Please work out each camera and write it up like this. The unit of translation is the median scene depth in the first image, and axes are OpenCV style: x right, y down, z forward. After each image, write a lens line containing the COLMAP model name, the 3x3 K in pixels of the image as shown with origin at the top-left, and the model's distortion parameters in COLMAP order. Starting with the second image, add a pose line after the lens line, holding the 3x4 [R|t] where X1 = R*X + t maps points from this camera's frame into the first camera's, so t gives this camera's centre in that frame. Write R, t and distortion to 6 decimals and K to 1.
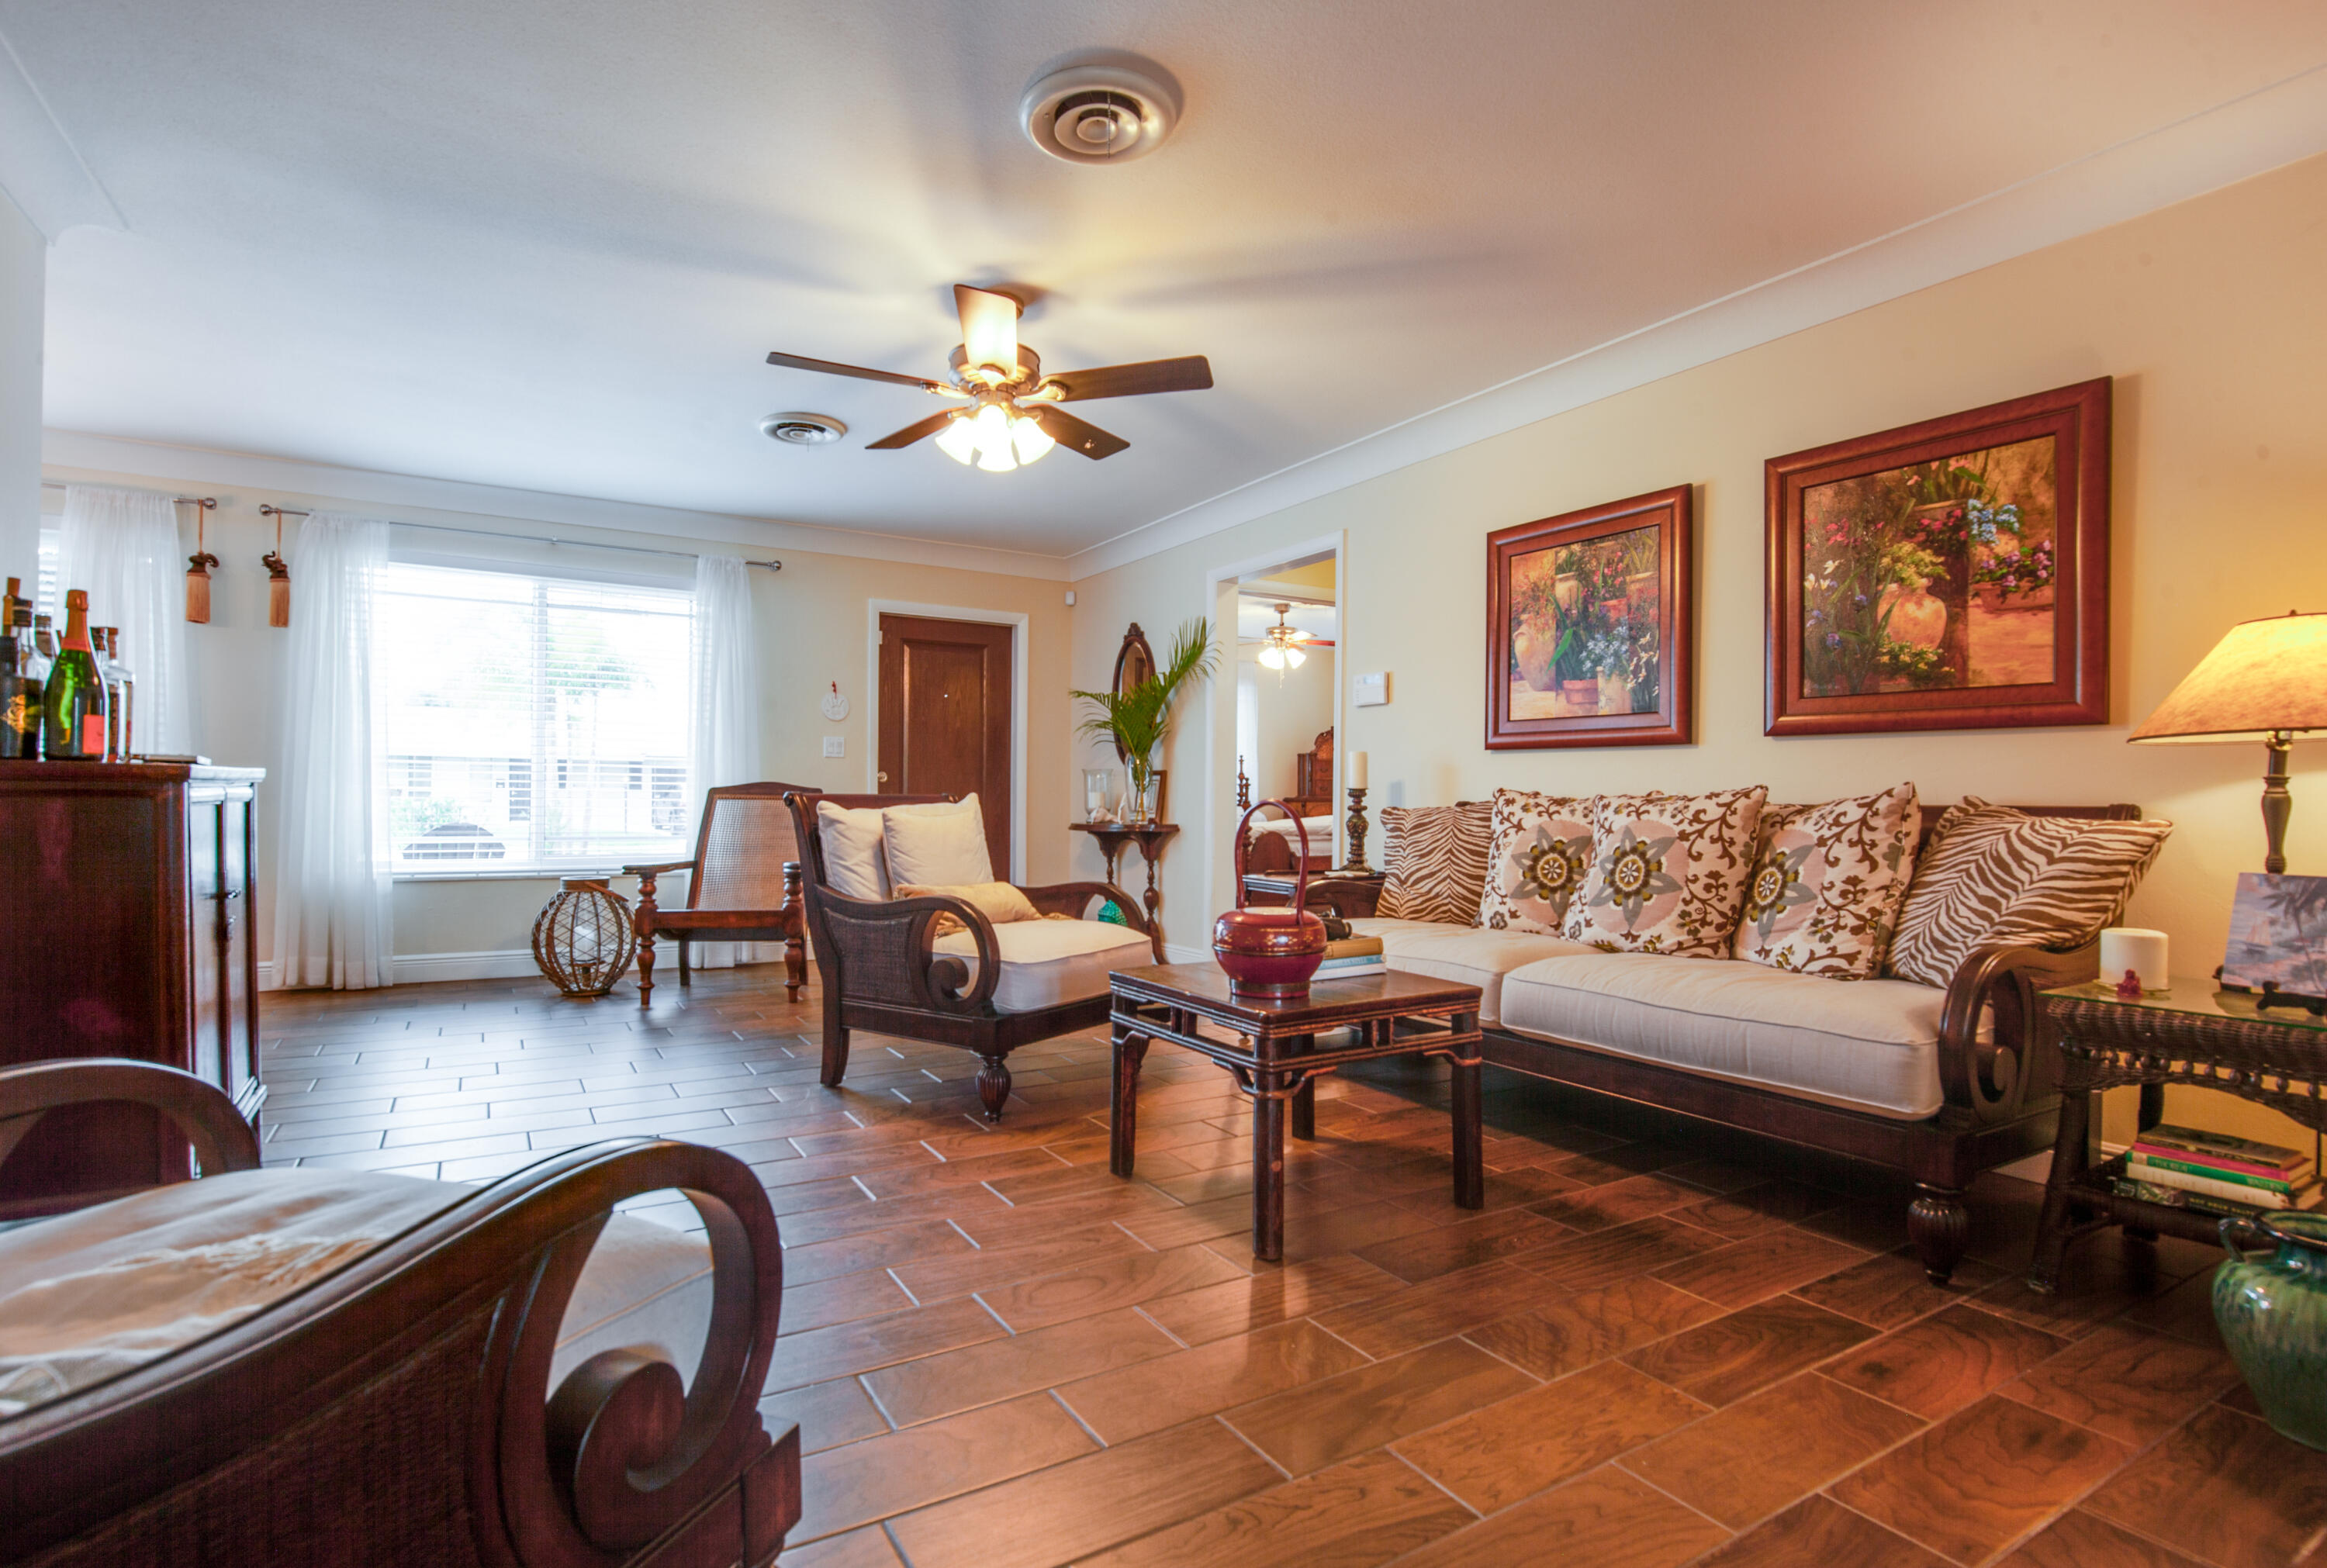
lens RADIAL K [[1131.0, 0, 1158.4], [0, 1131.0, 803.0], [0, 0, 1]] dist [-0.022266, -0.000450]
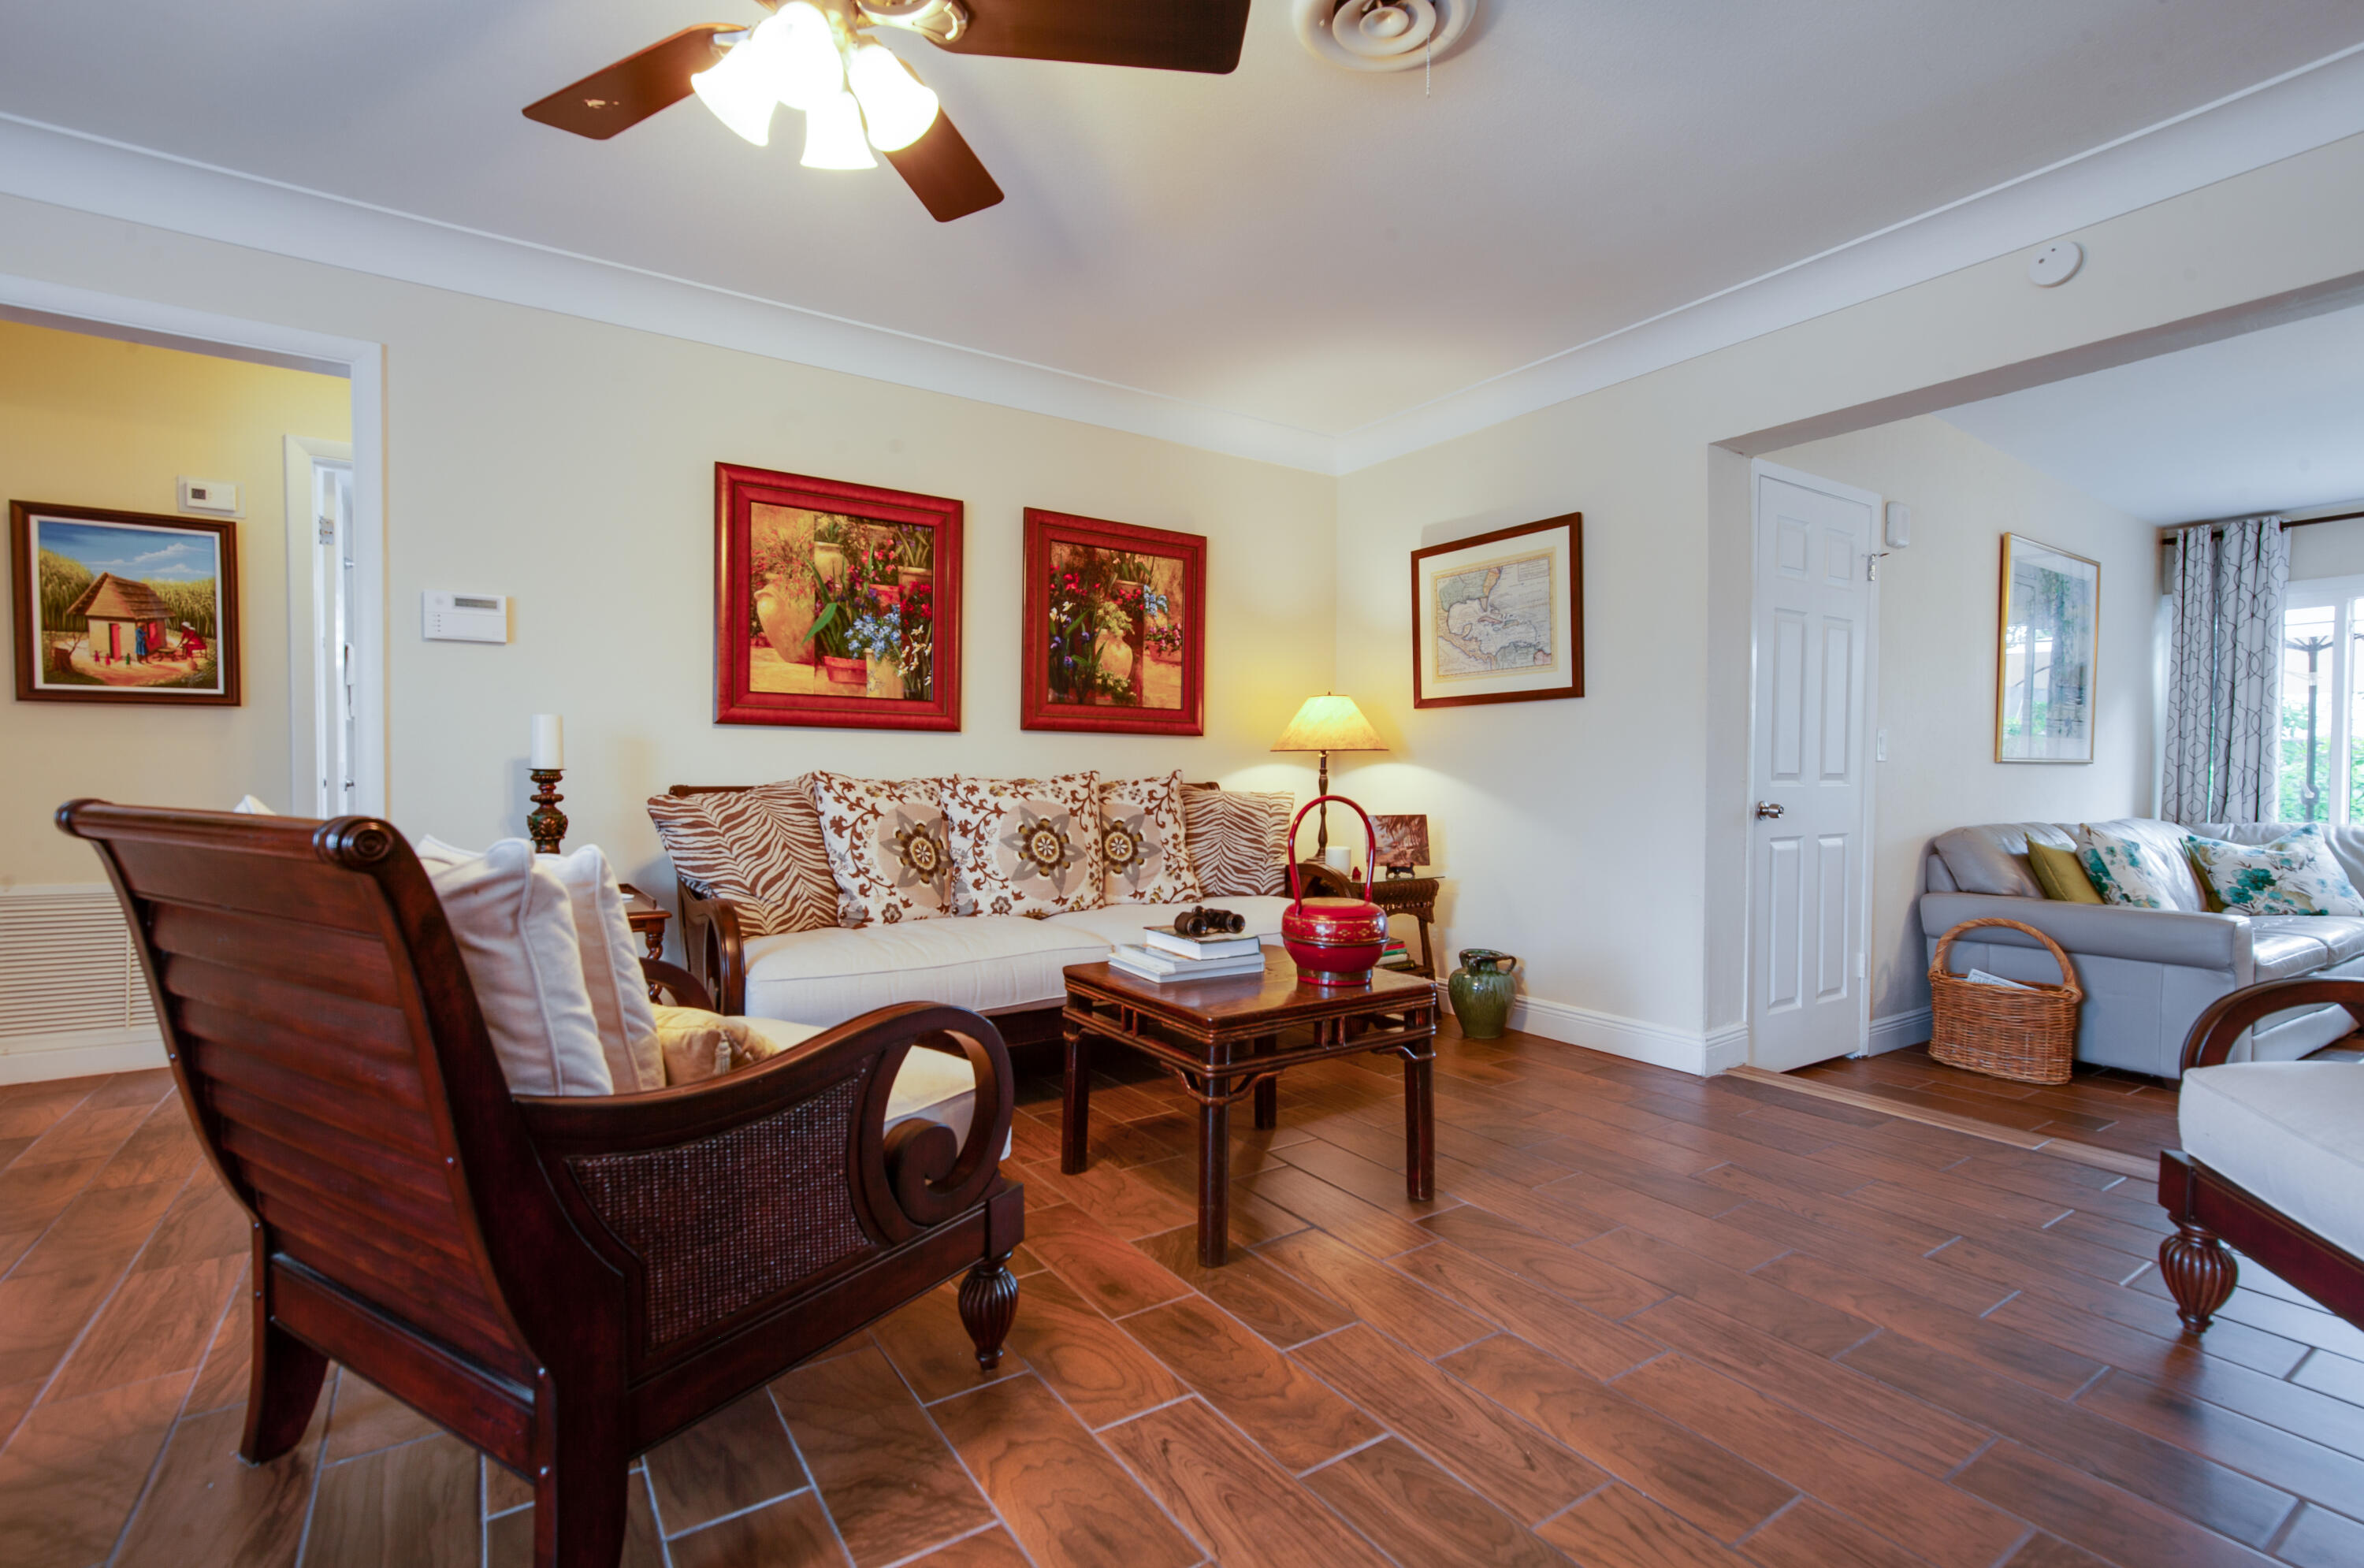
lens RADIAL K [[1056.1, 0, 1181.6], [0, 1056.1, 790.0], [0, 0, 1]] dist [0.004450, 0.001100]
pose [[-0.040563, -0.027262, 0.998805, -0.636841], [-0.001580, 0.999628, 0.027221, -0.024476], [-0.999176, -0.000474, -0.040591, 0.865240]]
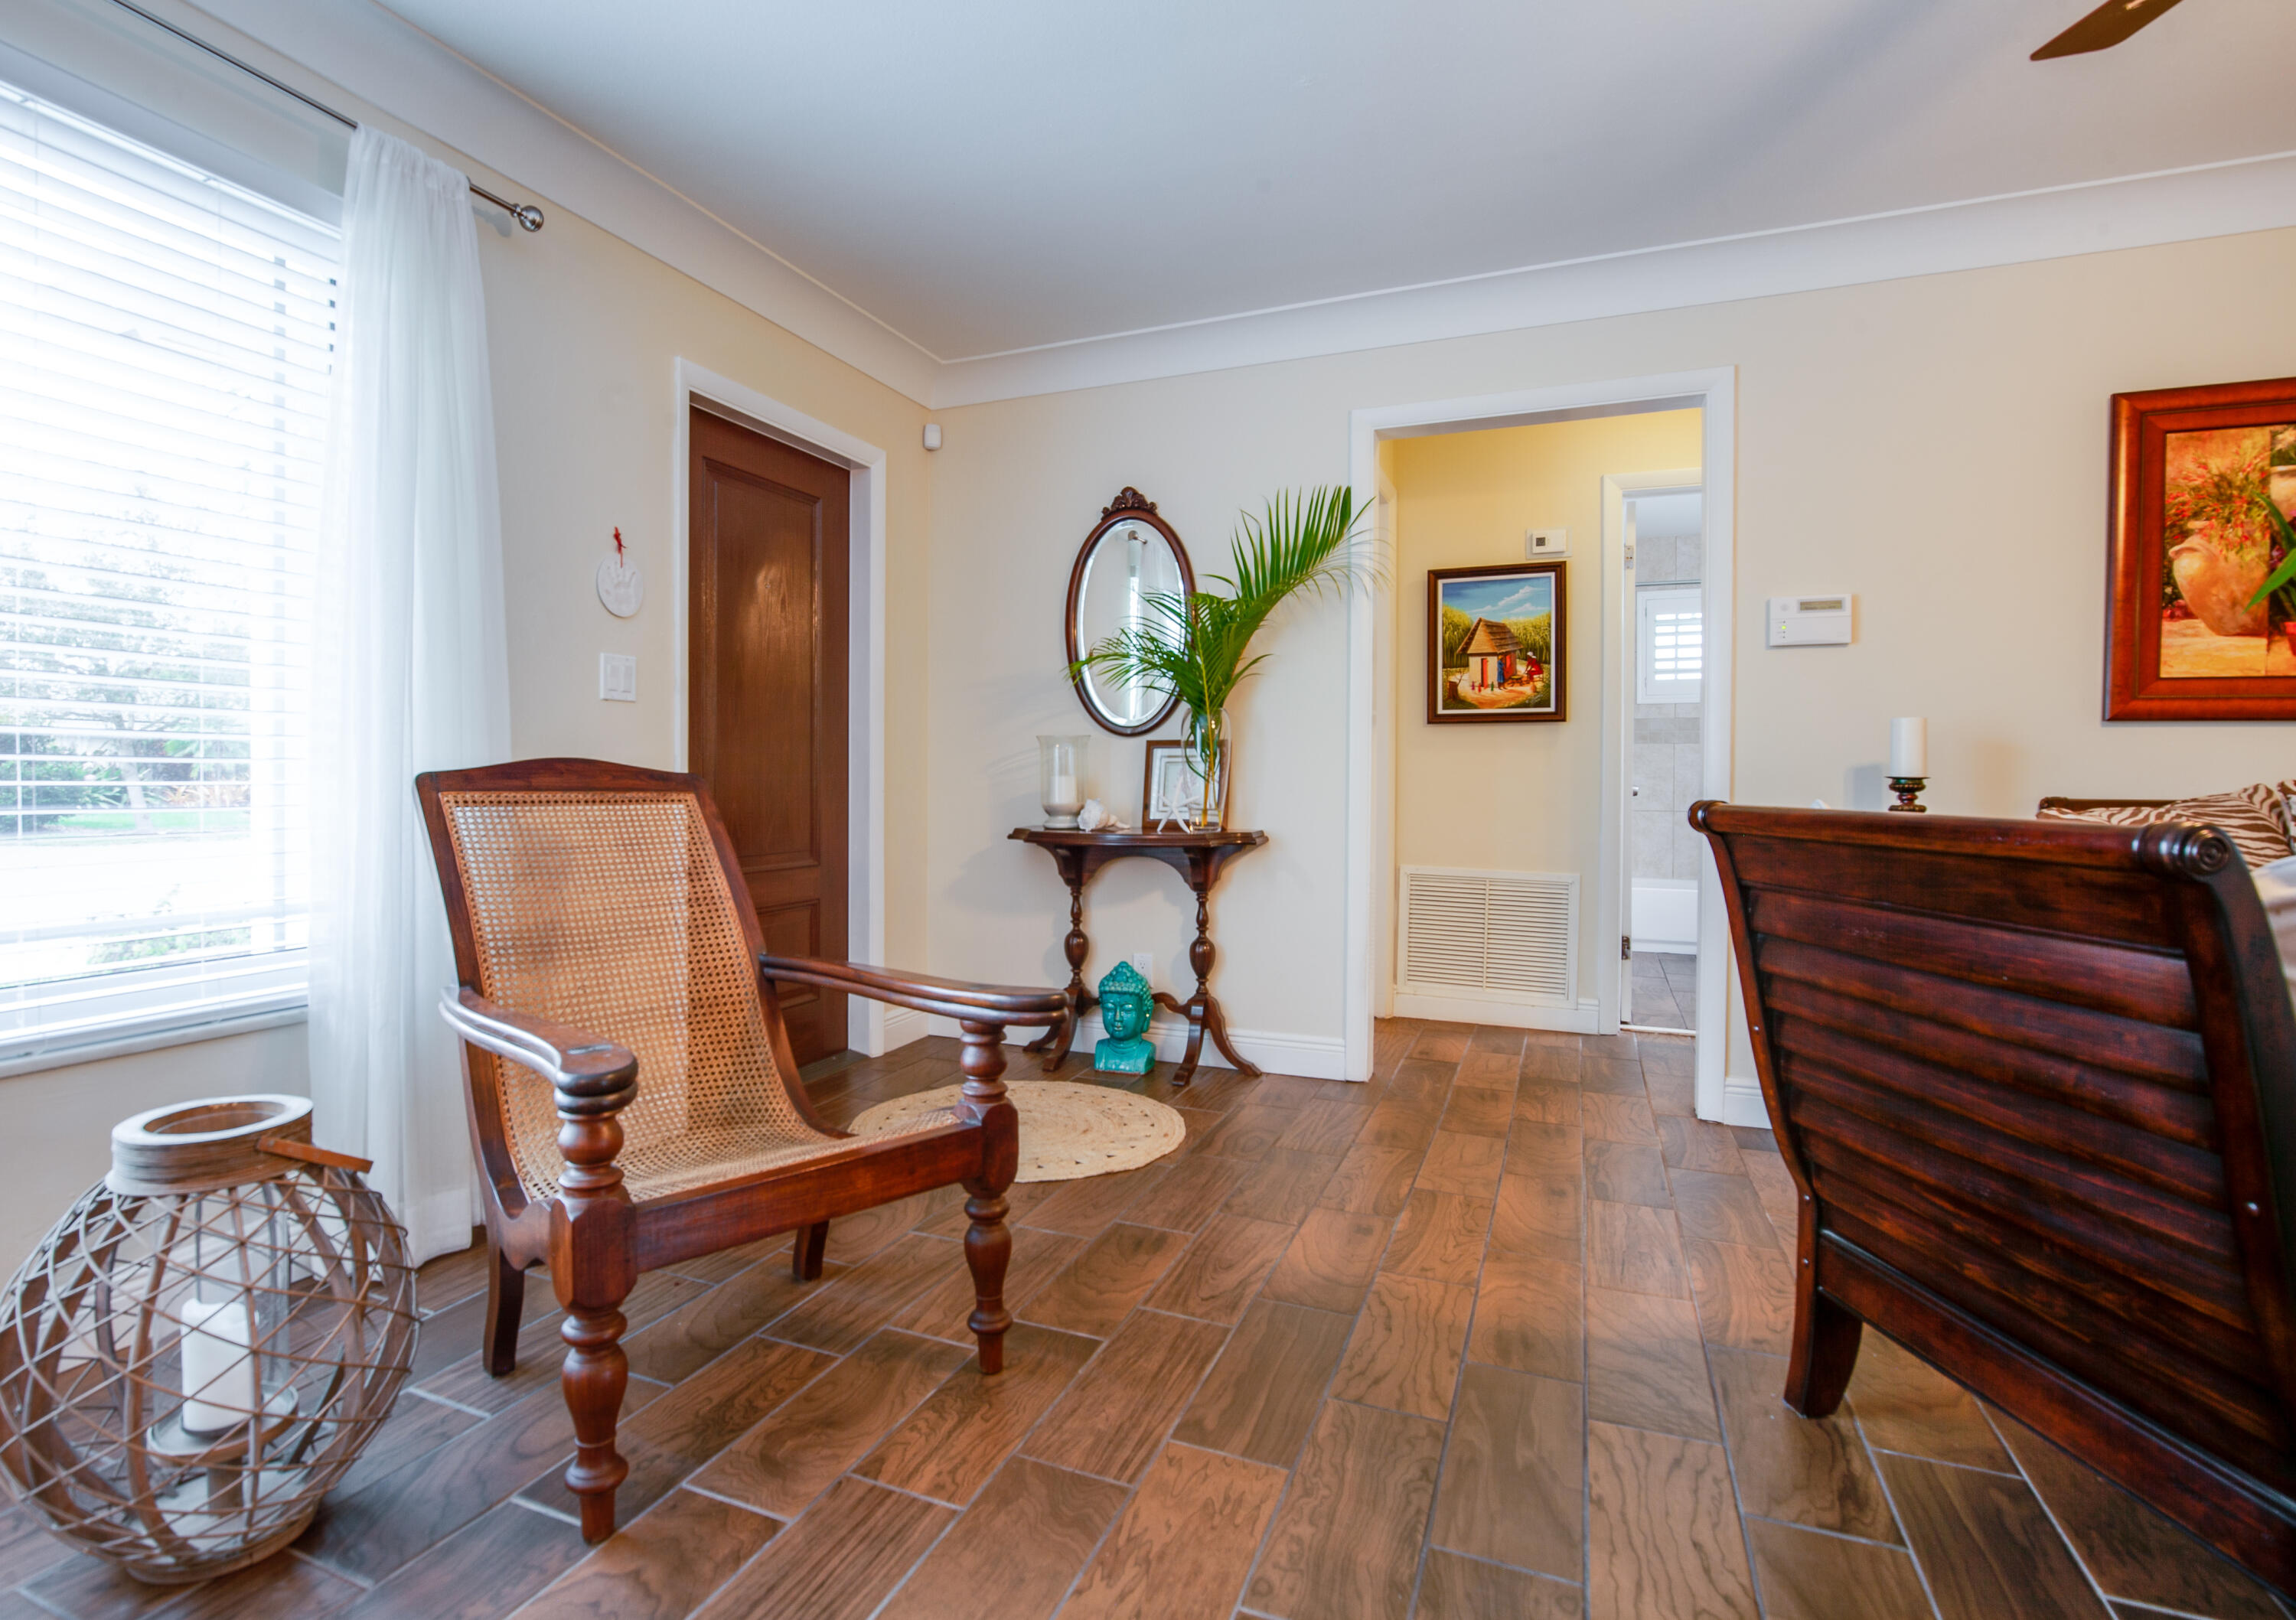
lens RADIAL K [[1160.8, 0, 1065.5], [0, 1160.8, 785.7], [0, 0, 1]] dist [-0.016741, 0.001945]
pose [[0.822255, -0.010505, 0.569023, -0.756899], [0.003021, 0.999896, 0.014094, -0.025071], [-0.569112, -0.009869, 0.822201, 0.999312]]
